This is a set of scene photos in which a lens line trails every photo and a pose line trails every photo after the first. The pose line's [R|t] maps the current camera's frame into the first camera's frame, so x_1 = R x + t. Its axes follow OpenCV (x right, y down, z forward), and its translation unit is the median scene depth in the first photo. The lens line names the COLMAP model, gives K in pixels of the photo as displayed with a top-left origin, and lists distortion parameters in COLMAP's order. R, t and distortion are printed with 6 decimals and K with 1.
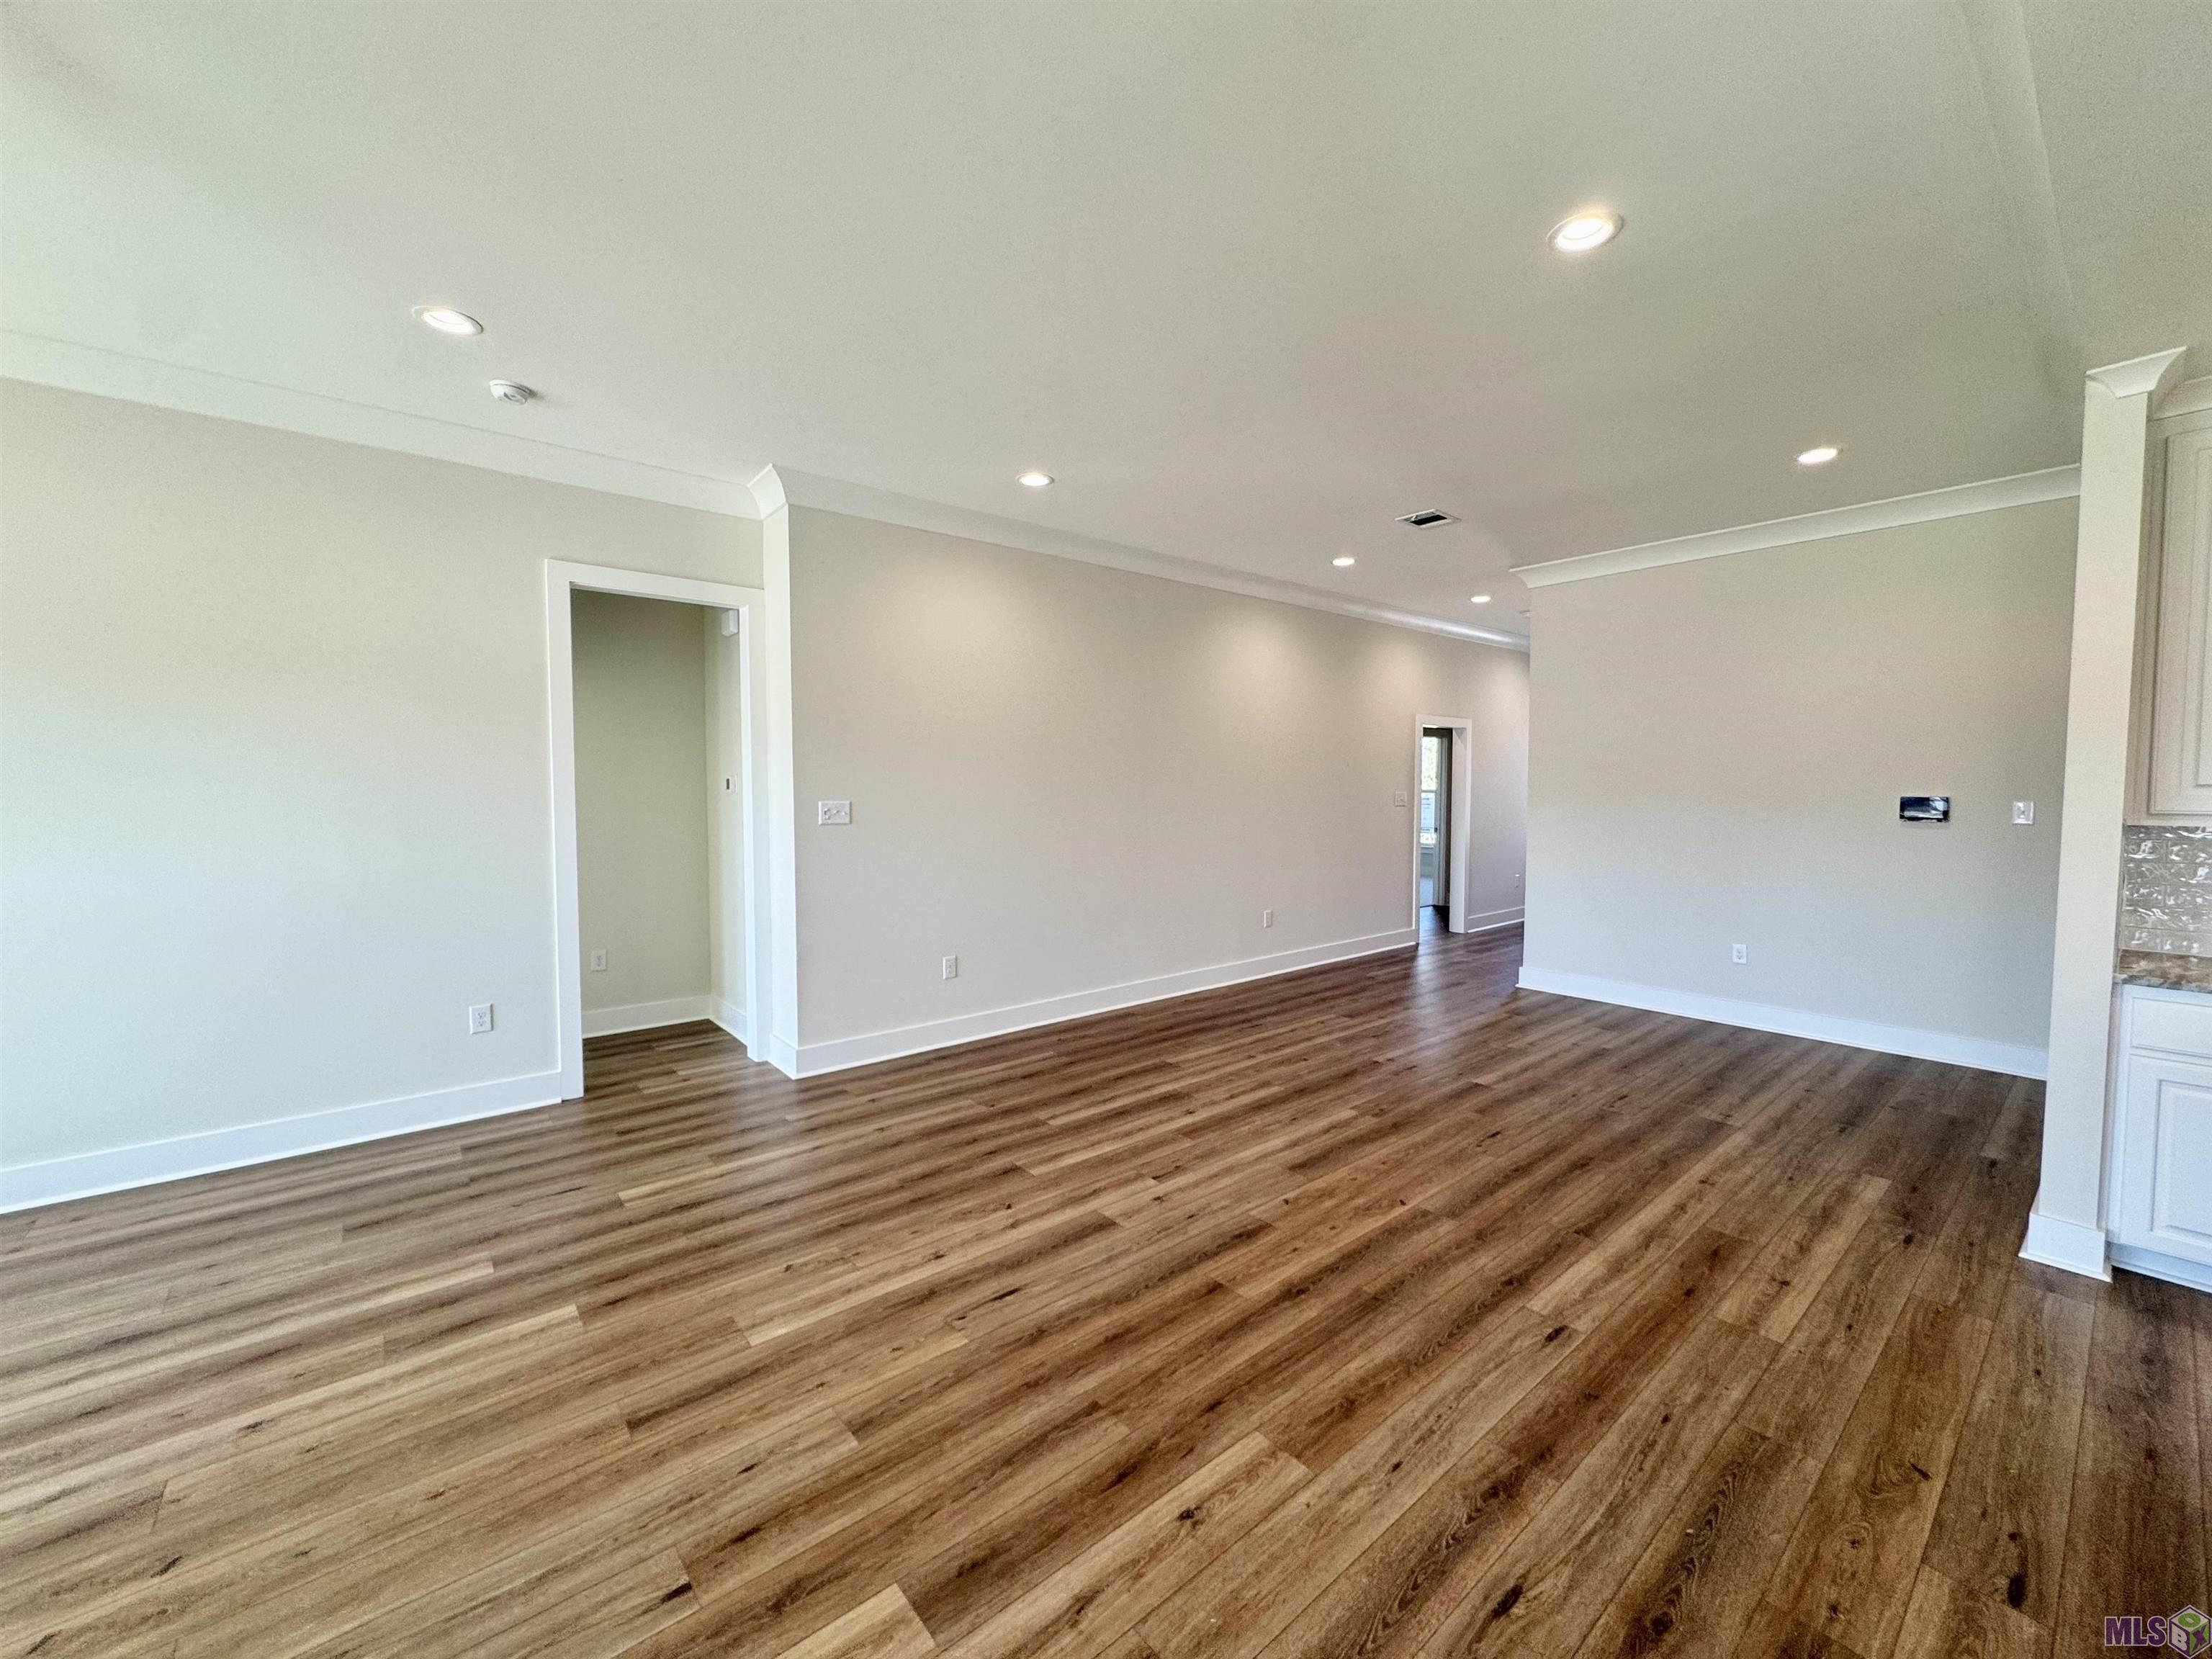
lens RADIAL K [[888.8, 0, 1119.9], [0, 888.8, 825.5], [0, 0, 1]] dist [-0.001562, -0.000013]
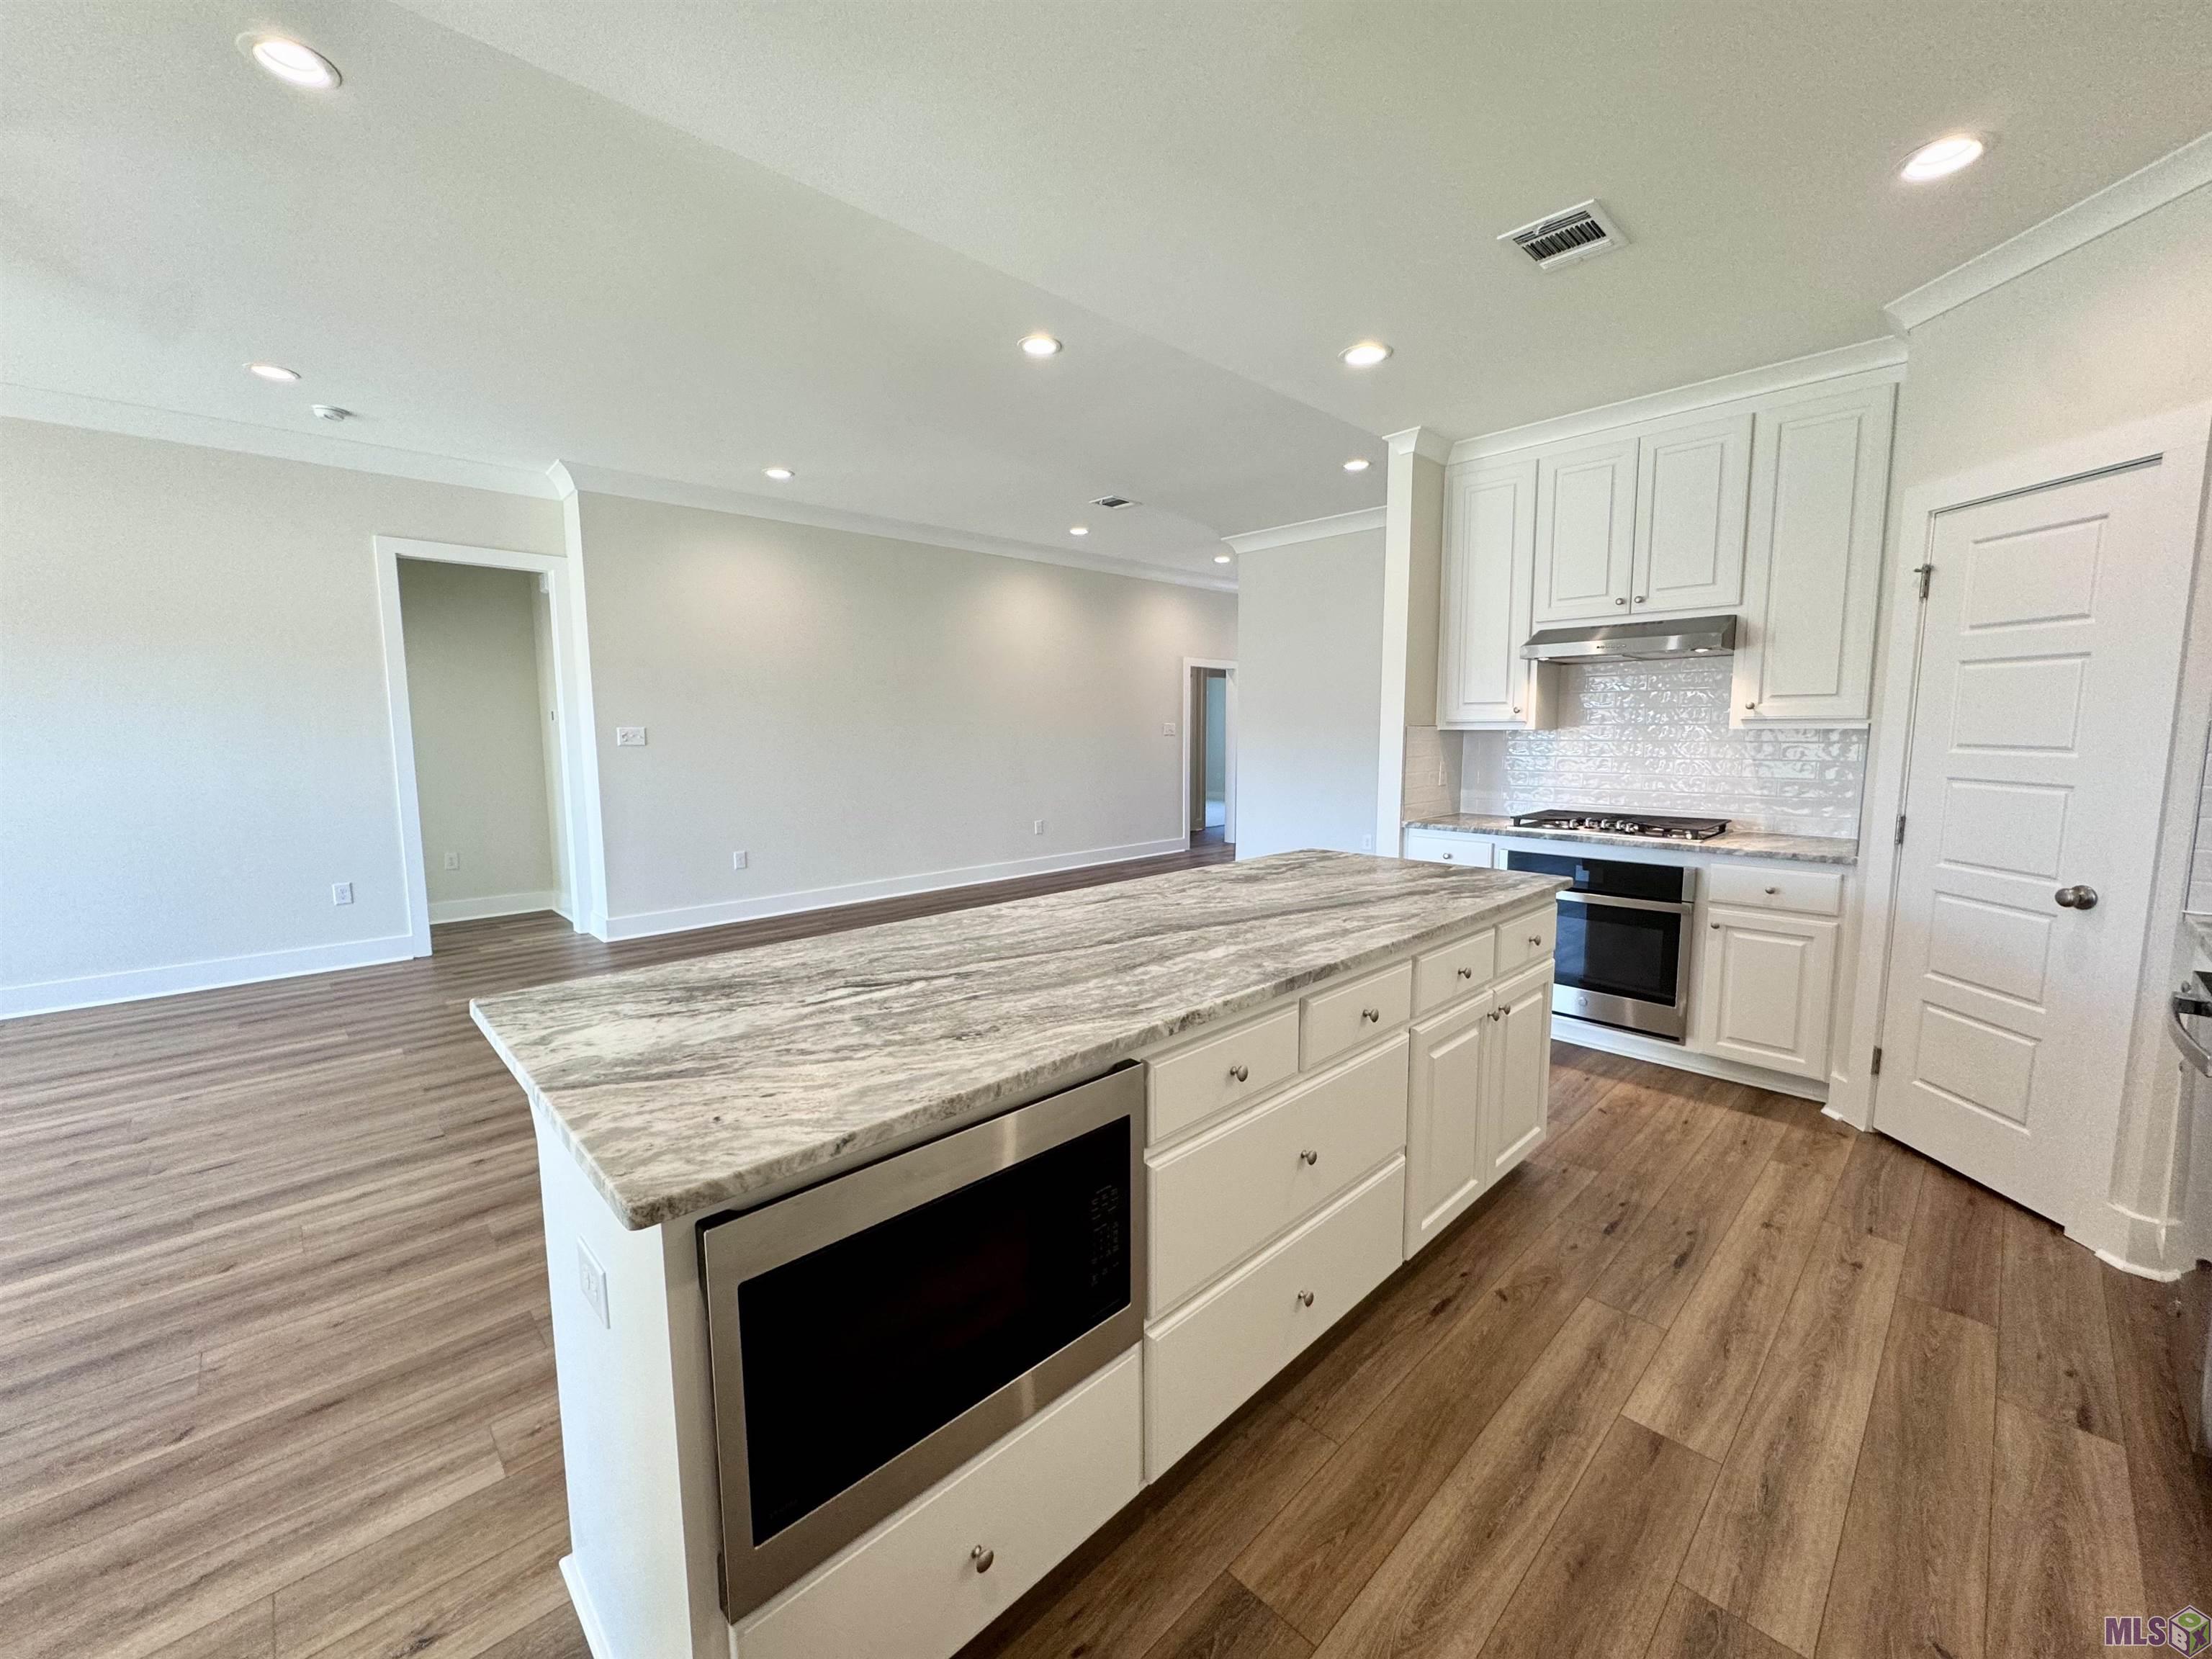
lens RADIAL K [[888.8, 0, 1119.9], [0, 888.8, 825.5], [0, 0, 1]] dist [-0.001562, -0.000013]
pose [[0.997434, -0.013146, 0.070373, 0.312337], [0.008734, 0.997998, 0.062646, 0.043067], [-0.071055, -0.061871, 0.995552, -0.354305]]
